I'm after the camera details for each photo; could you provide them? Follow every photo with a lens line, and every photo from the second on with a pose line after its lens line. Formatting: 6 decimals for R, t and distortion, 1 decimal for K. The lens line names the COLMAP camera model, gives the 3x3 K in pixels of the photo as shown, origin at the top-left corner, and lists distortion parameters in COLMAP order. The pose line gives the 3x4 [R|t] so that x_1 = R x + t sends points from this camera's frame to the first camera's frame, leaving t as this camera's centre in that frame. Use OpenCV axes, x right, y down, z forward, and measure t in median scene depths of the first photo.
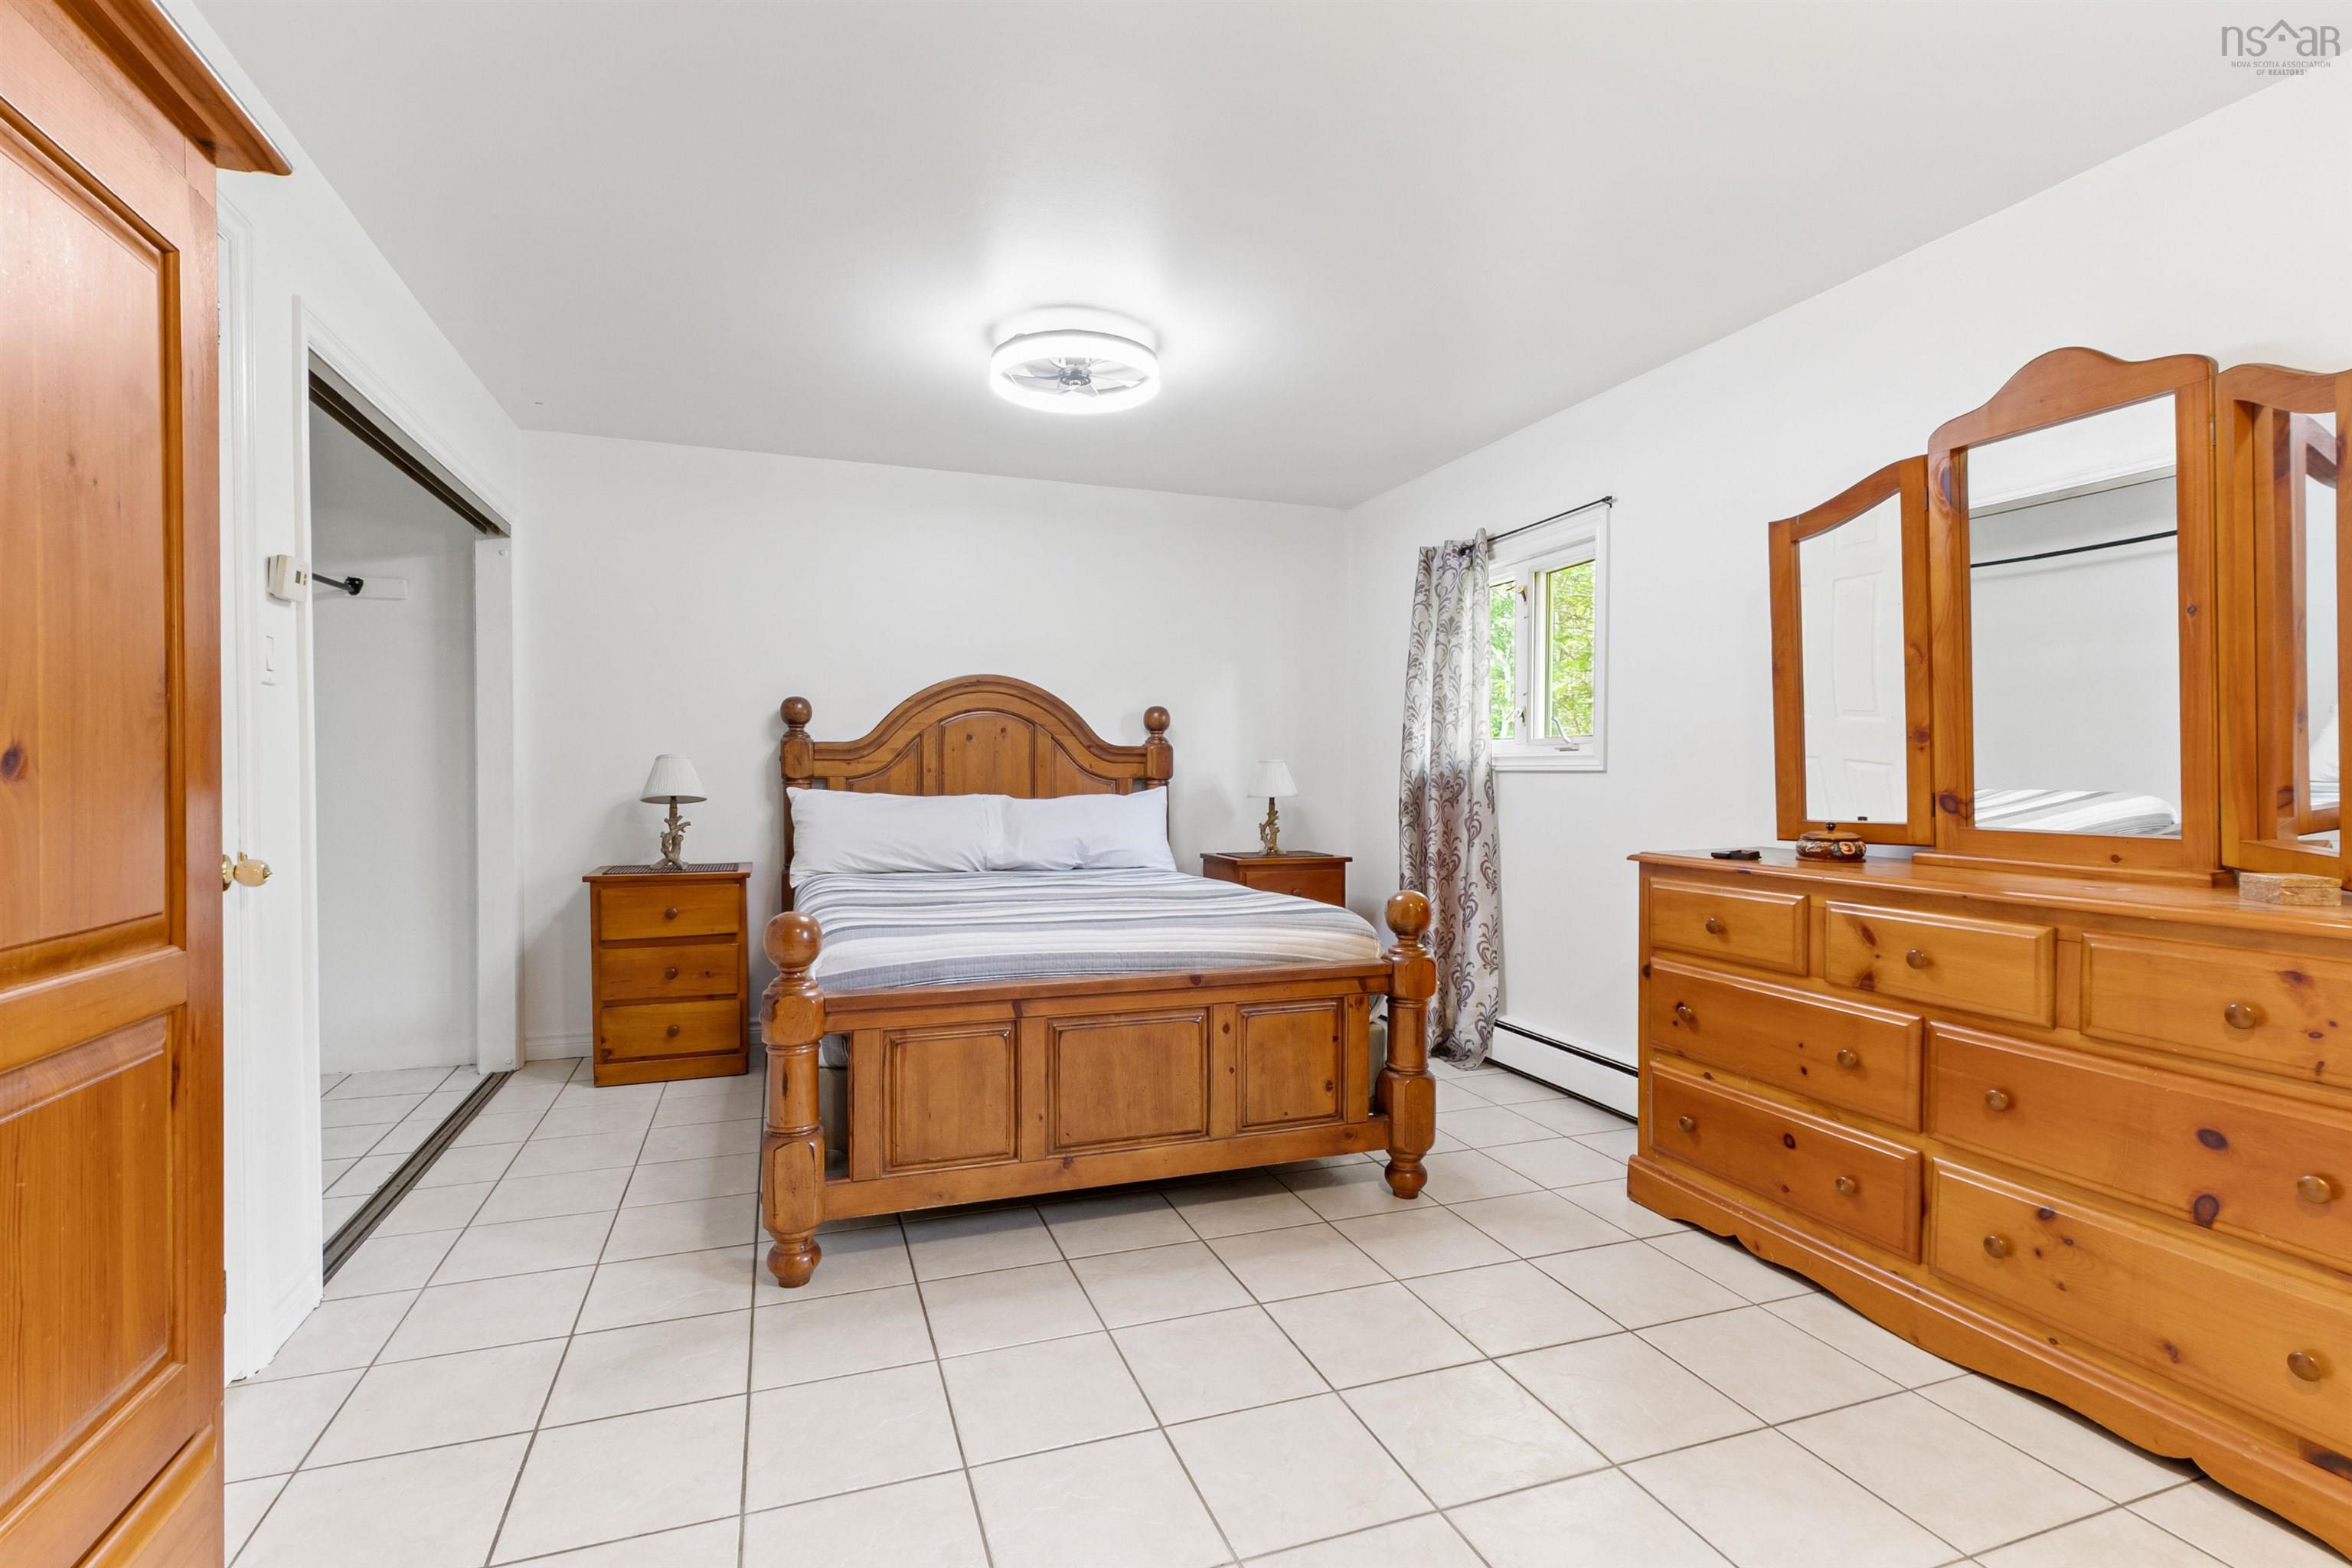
lens RADIAL K [[1069.2, 0, 1154.5], [0, 1069.2, 784.2], [0, 0, 1]] dist [0.001299, 0.000259]
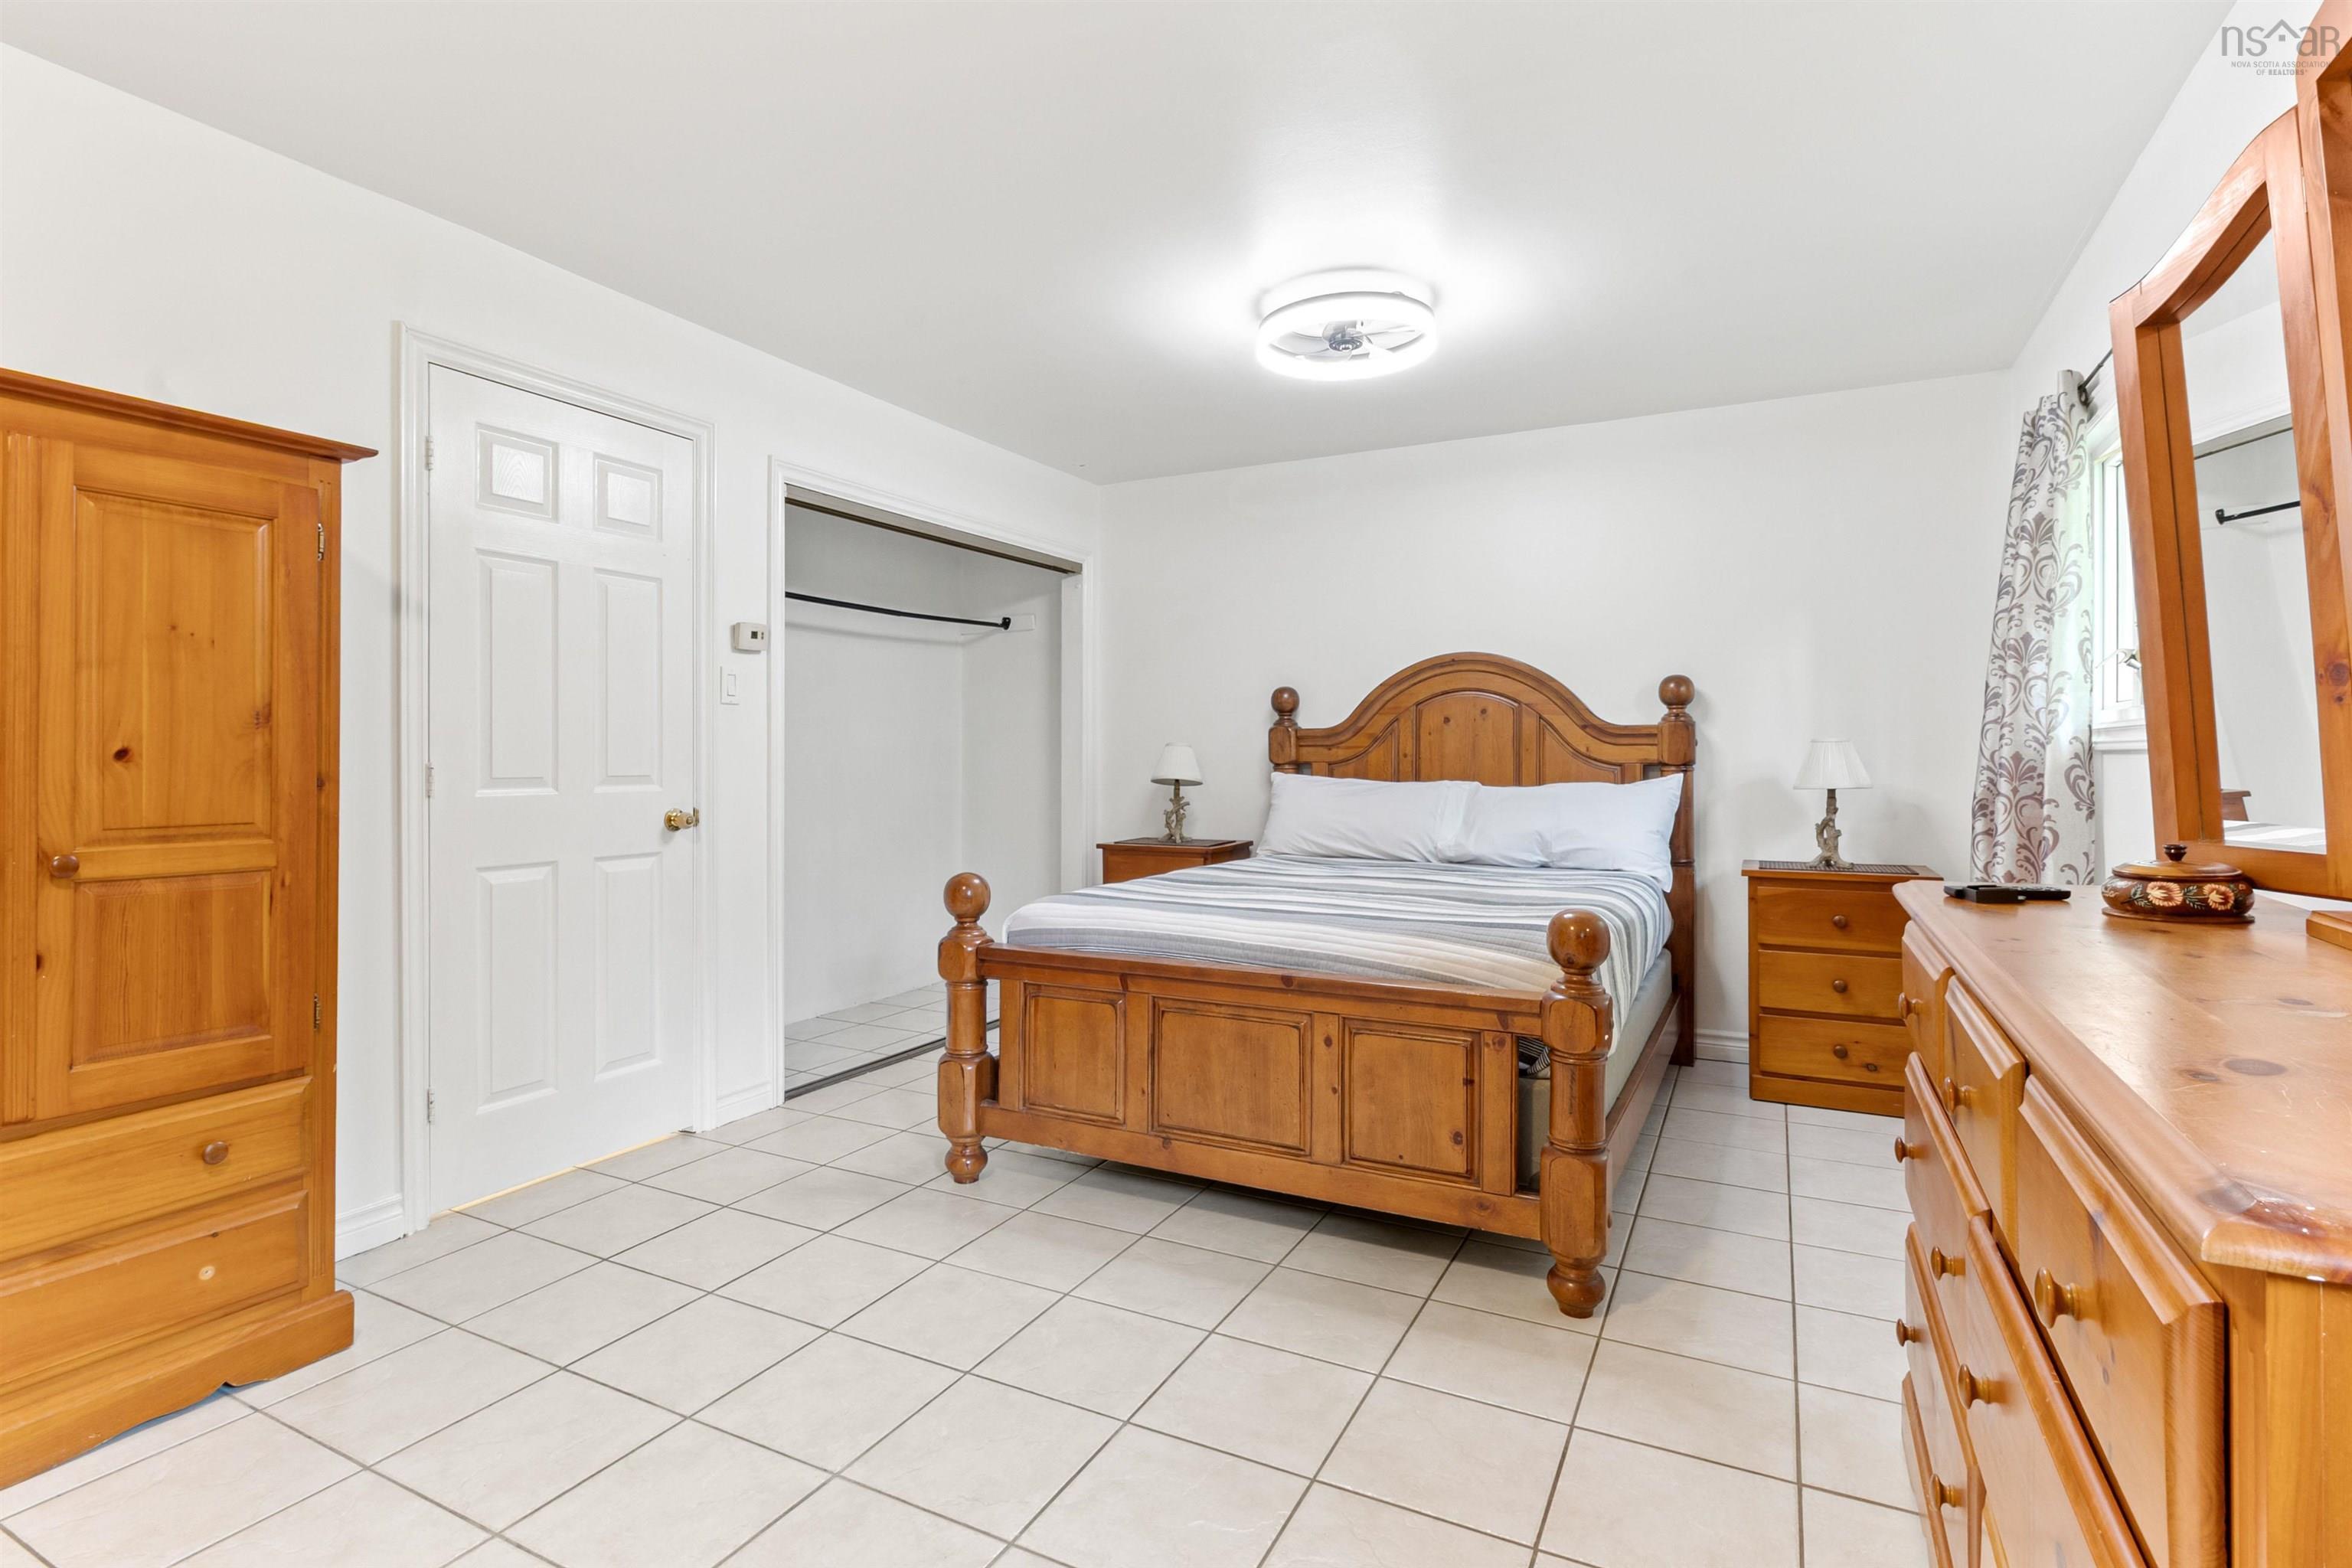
lens RADIAL K [[1127.8, 0, 1180.0], [0, 1127.8, 743.8], [0, 0, 1]] dist [-0.003738, -0.001152]
pose [[0.691904, -0.013491, -0.721863, 0.625135], [-0.004057, 0.999737, -0.022572, 0.000697], [0.721978, 0.018546, 0.691667, 0.236815]]
